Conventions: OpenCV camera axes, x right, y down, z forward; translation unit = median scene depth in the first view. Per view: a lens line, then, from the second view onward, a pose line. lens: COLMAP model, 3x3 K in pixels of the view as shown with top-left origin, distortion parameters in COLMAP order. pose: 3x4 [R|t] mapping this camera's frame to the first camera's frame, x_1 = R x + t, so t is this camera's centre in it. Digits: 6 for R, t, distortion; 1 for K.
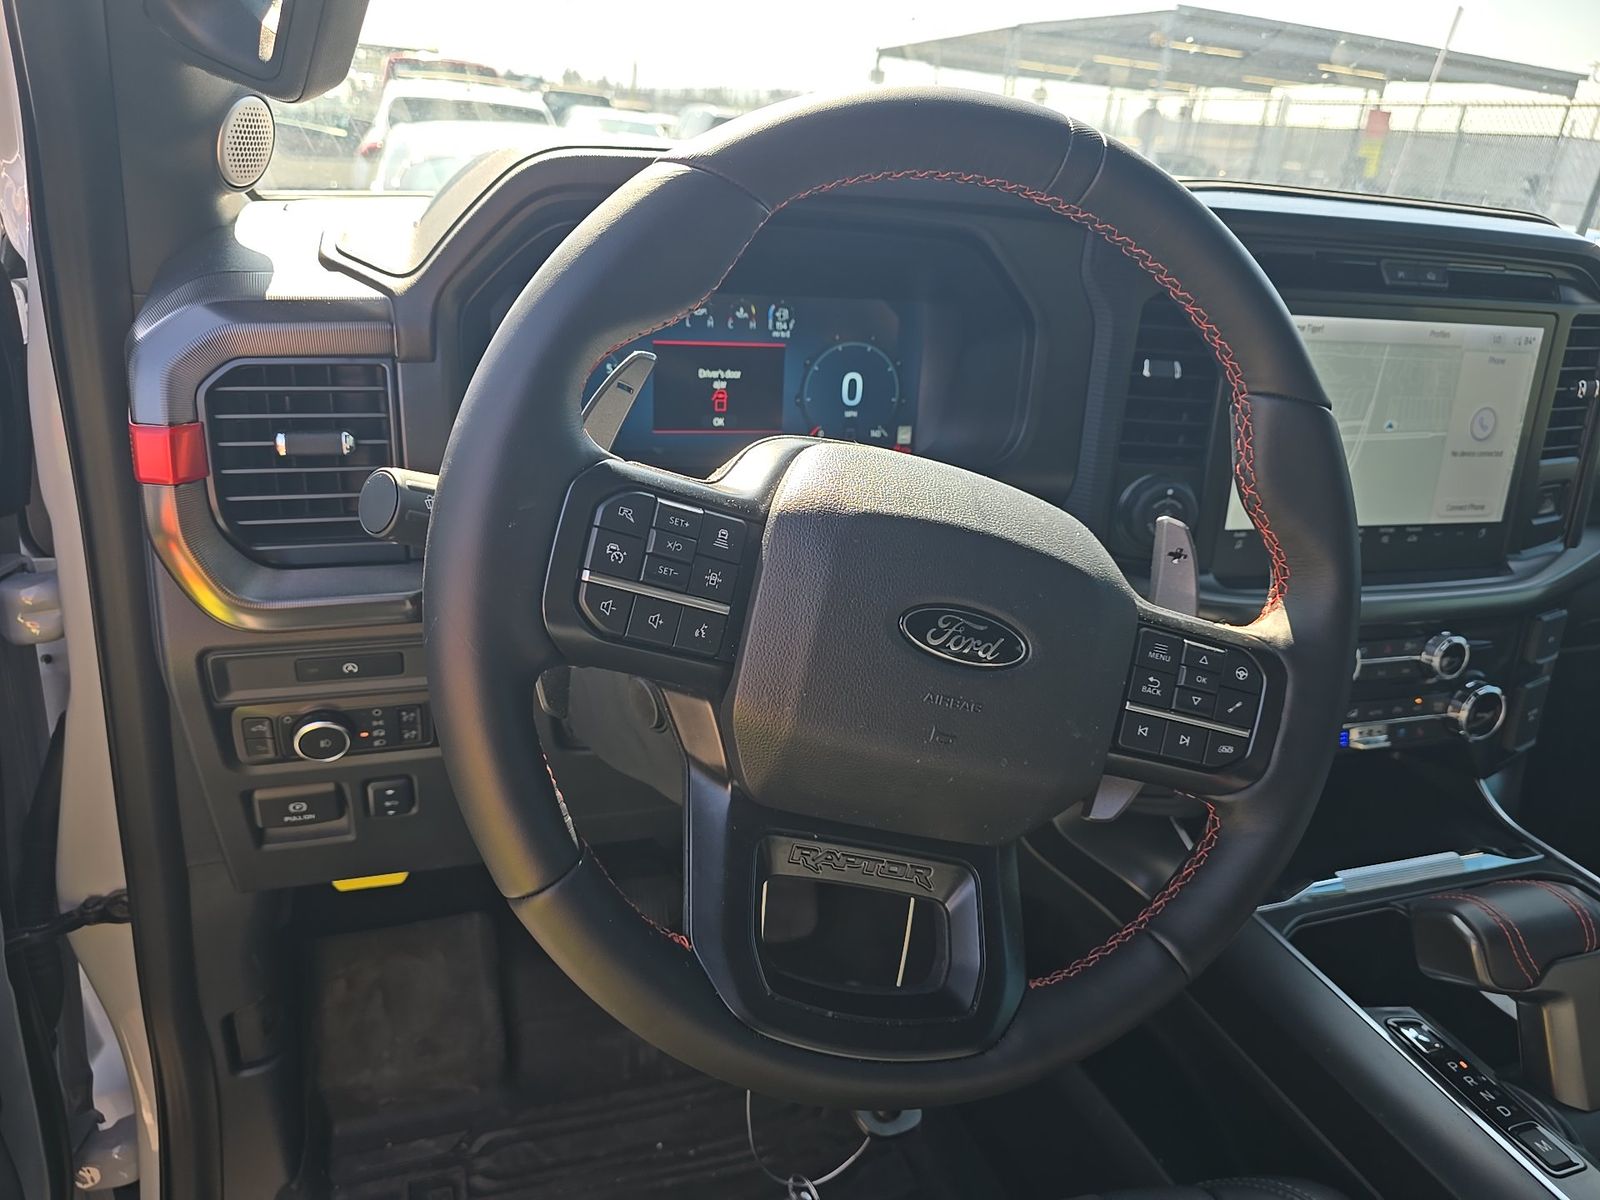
lens RADIAL K [[1079.9, 0, 800.0], [0, 1079.9, 600.0], [0, 0, 1]] dist [0.029412, -0.023982]
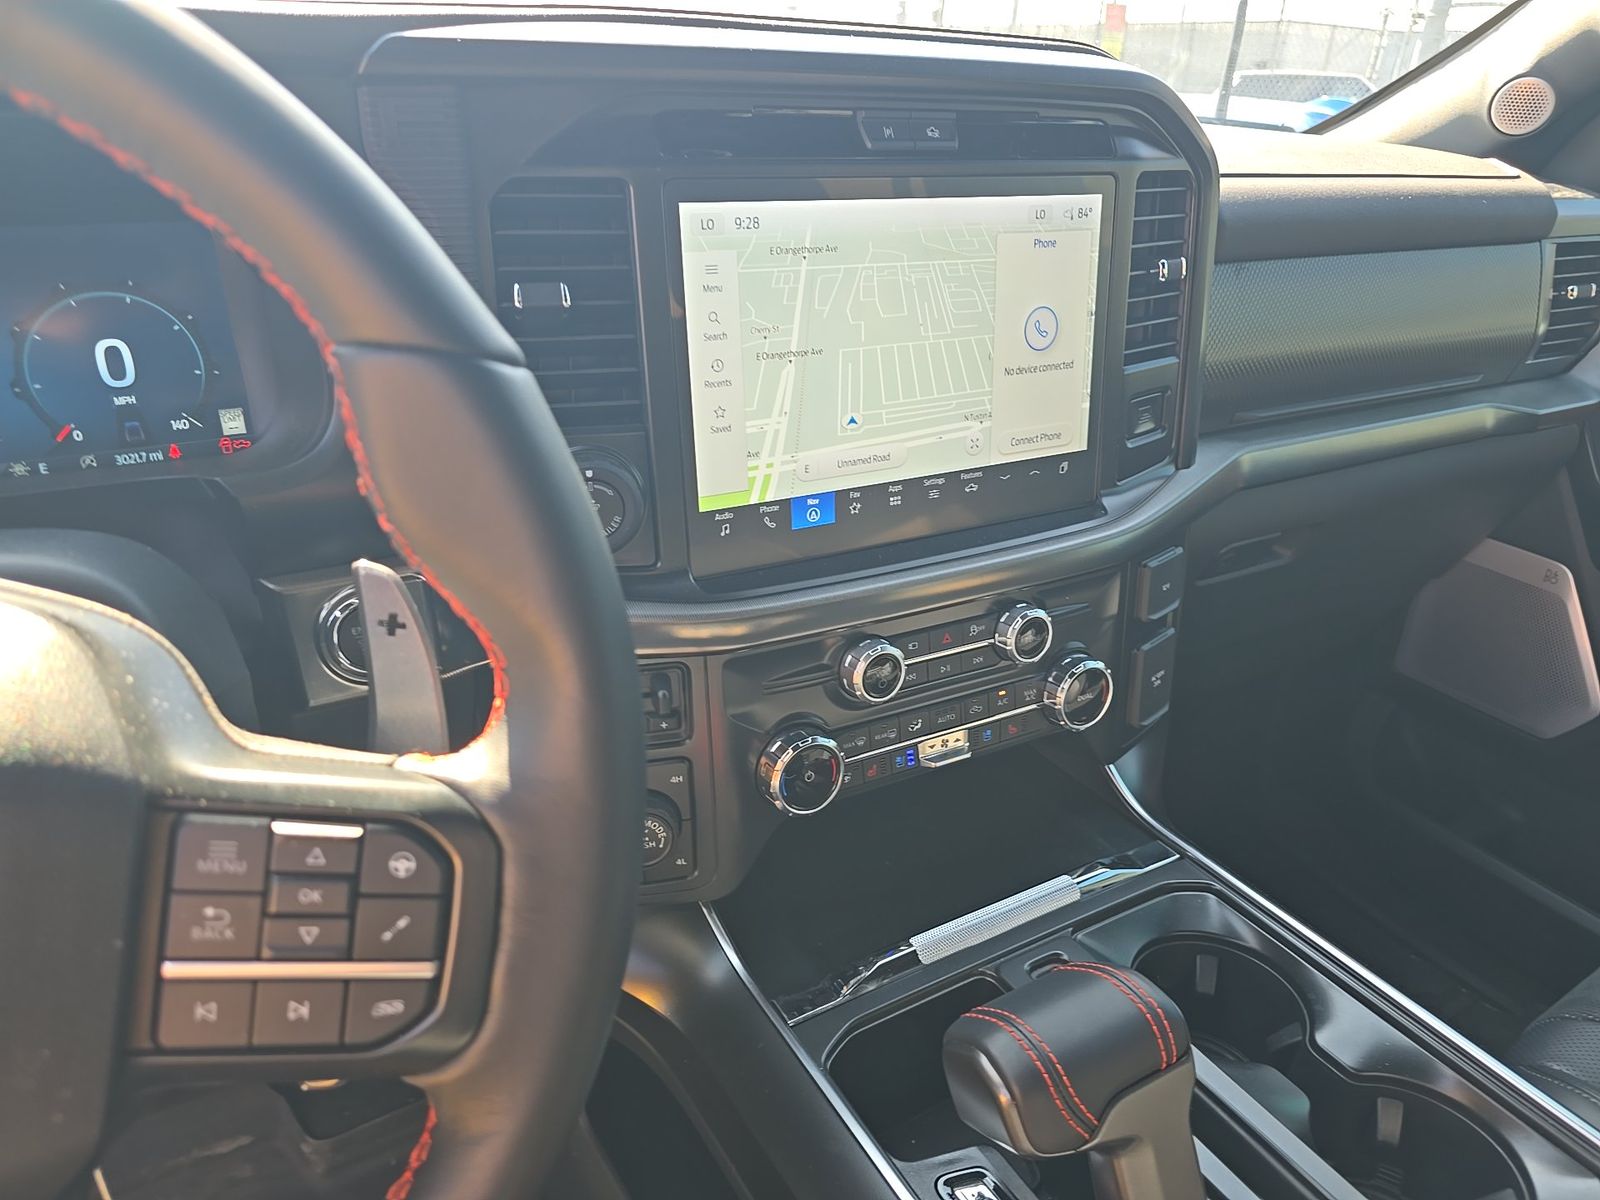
lens RADIAL K [[1093.6, 0, 762.7], [0, 1093.6, 603.7], [0, 0, 1]] dist [0.071572, -0.095529]
pose [[0.982300, -0.127527, 0.137200, 0.304447], [0.119448, 0.990669, 0.065621, -0.044148], [-0.144288, -0.048071, 0.988367, 0.252531]]
